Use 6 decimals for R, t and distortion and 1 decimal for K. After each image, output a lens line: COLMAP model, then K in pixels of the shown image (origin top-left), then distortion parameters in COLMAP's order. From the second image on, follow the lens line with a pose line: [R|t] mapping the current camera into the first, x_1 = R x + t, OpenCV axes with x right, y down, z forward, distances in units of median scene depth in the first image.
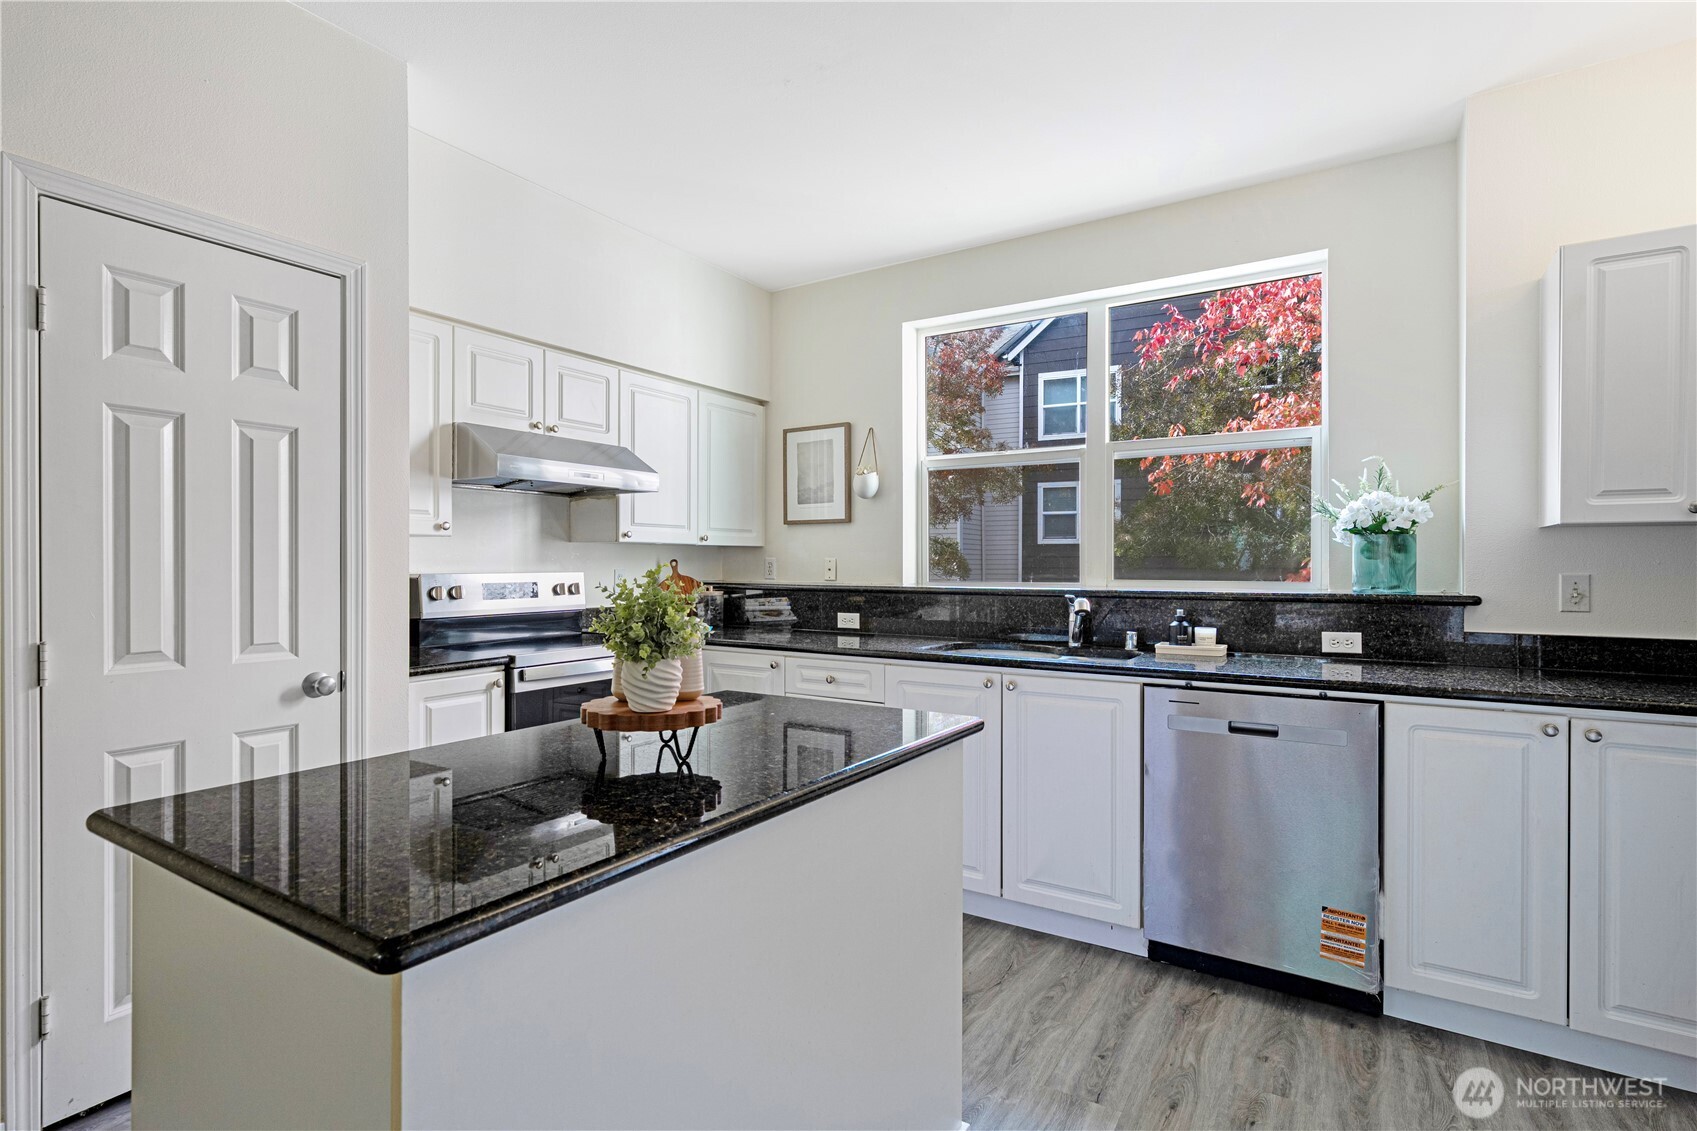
lens RADIAL K [[820.4, 0, 848.5], [0, 820.4, 565.5], [0, 0, 1]] dist [0.000073, -0.000105]
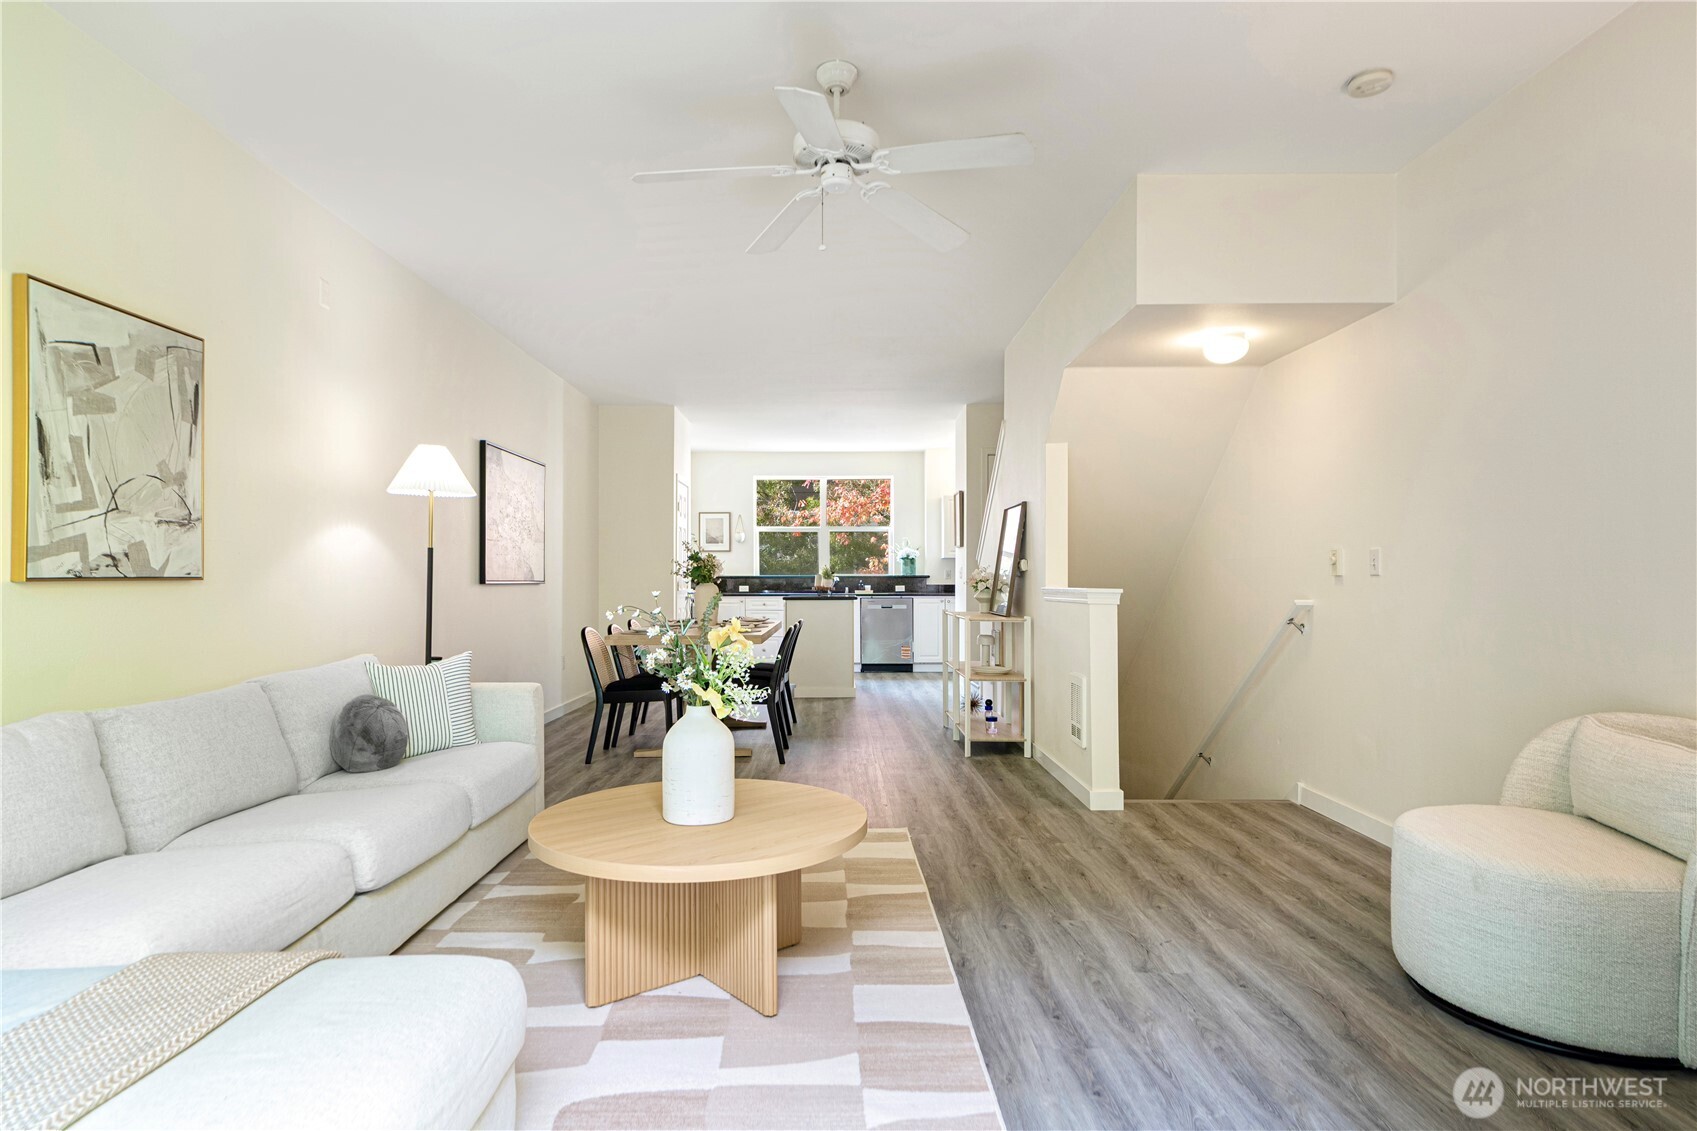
lens RADIAL K [[912.4, 0, 869.6], [0, 912.4, 576.5], [0, 0, 1]] dist [-0.000123, -0.000082]
pose [[0.815487, 0.003129, 0.578768, -1.820111], [0.004121, 0.999929, -0.011211, 0.081478], [-0.578761, 0.011528, 0.815415, -2.188066]]
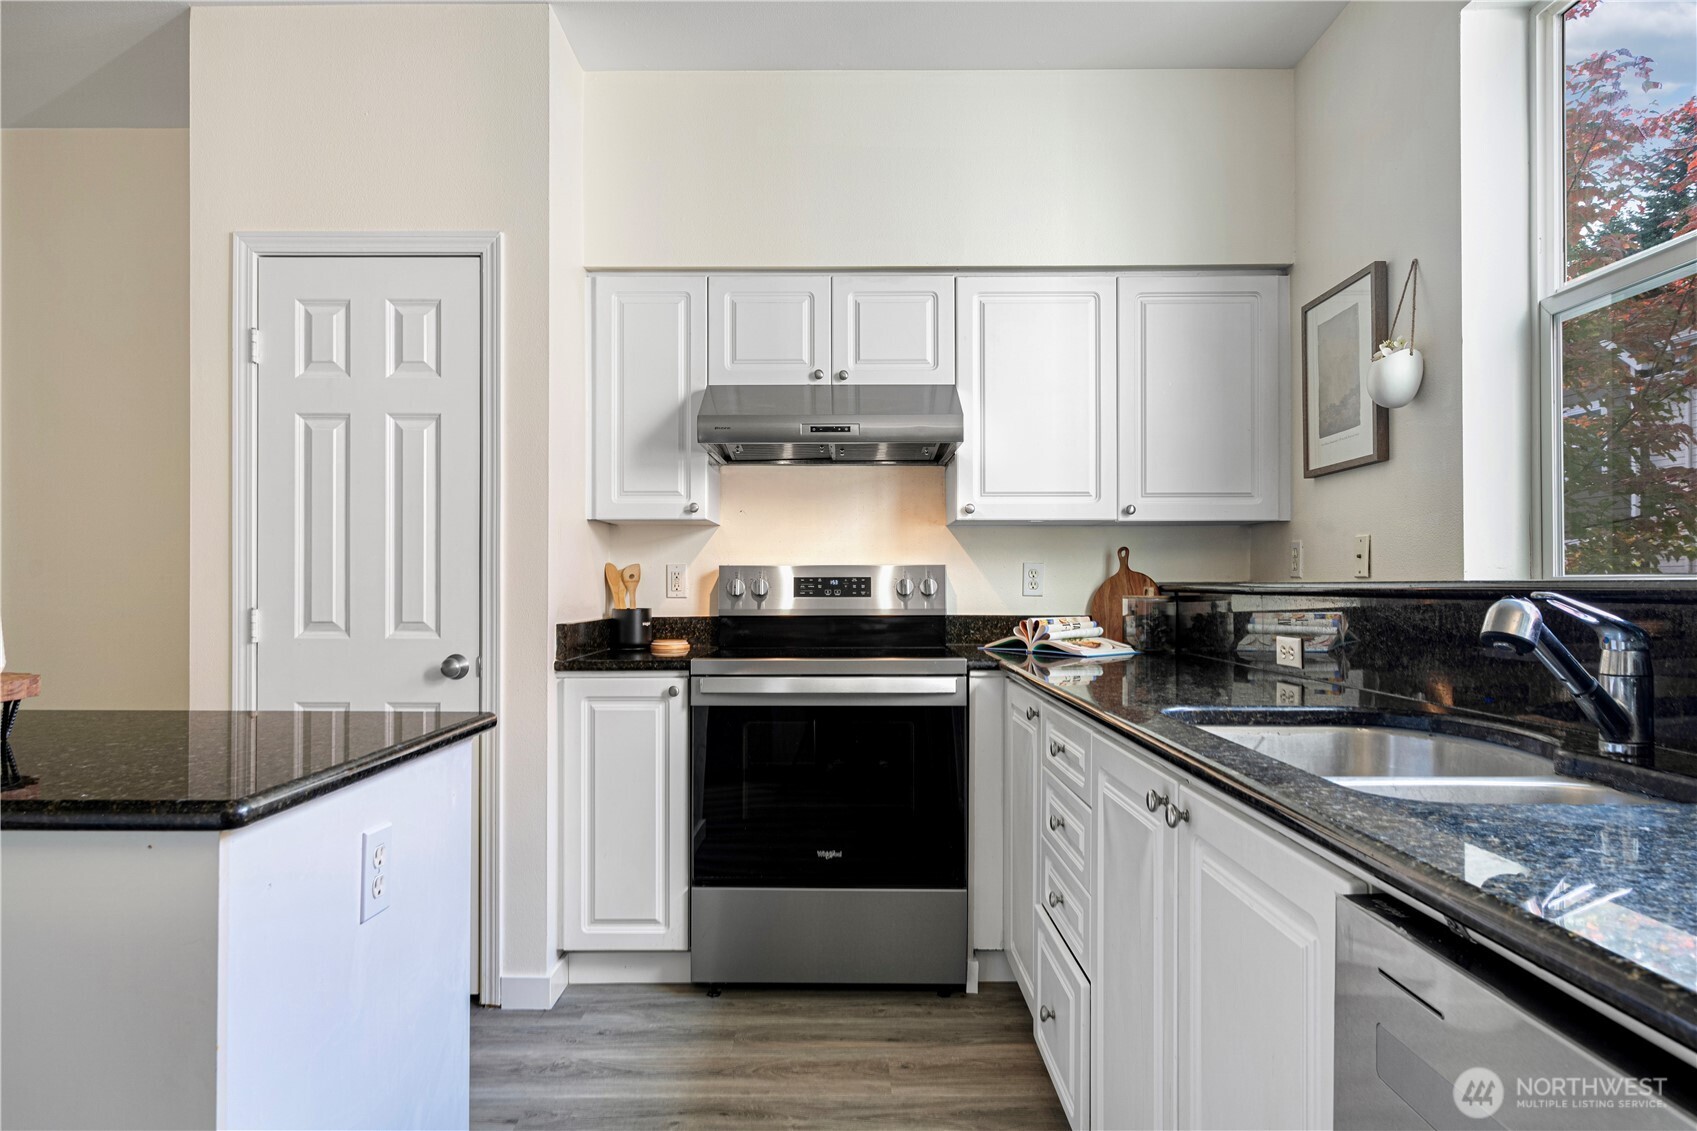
lens RADIAL K [[978.7, 0, 847.2], [0, 978.7, 576.7], [0, 0, 1]] dist [-0.004581, -0.000651]
pose [[0.534561, -0.008581, -0.845086, 0.469274], [-0.001801, 0.999935, -0.011292, 0.036552], [0.845128, 0.007558, 0.534511, 0.580447]]
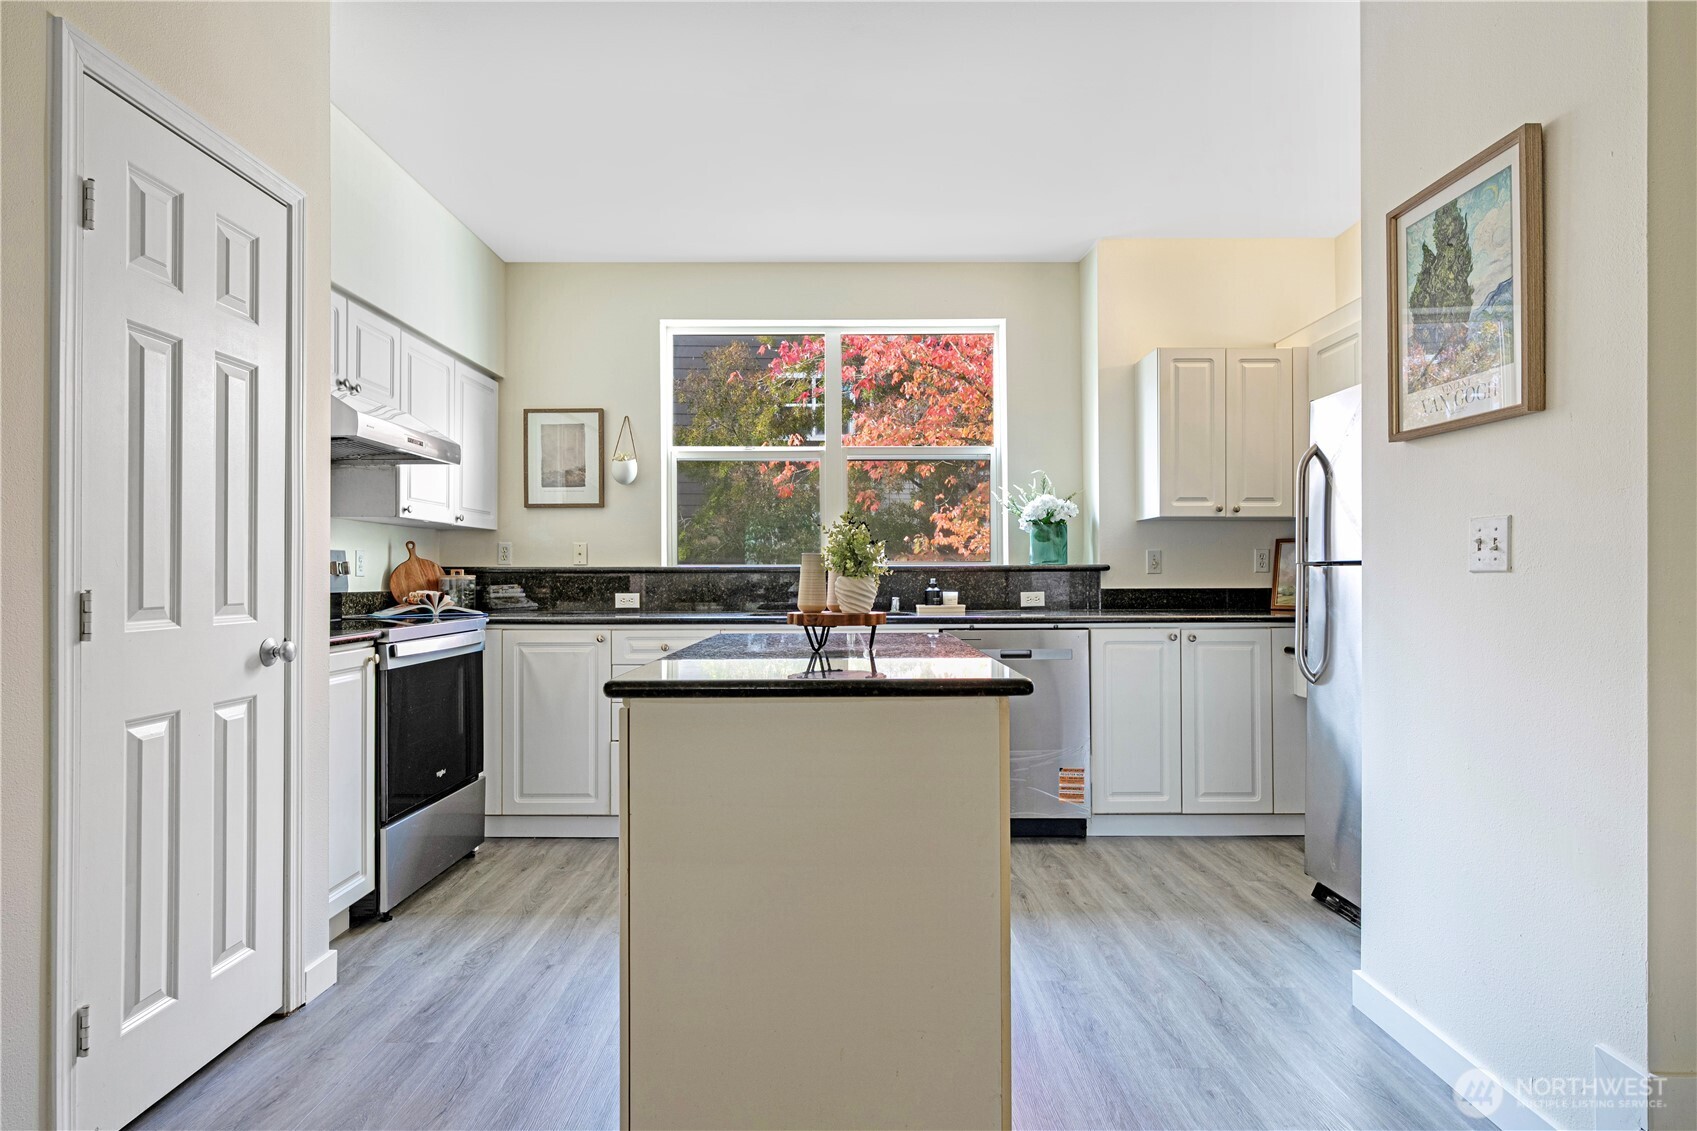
lens RADIAL K [[897.0, 0, 848.5], [0, 897.0, 565.5], [0, 0, 1]] dist [-0.000138, 0.000107]
pose [[0.841274, 0.000939, 0.540608, -0.490827], [0.007130, 0.999892, -0.012833, 0.051178], [-0.540561, 0.014651, 0.841177, -0.133145]]
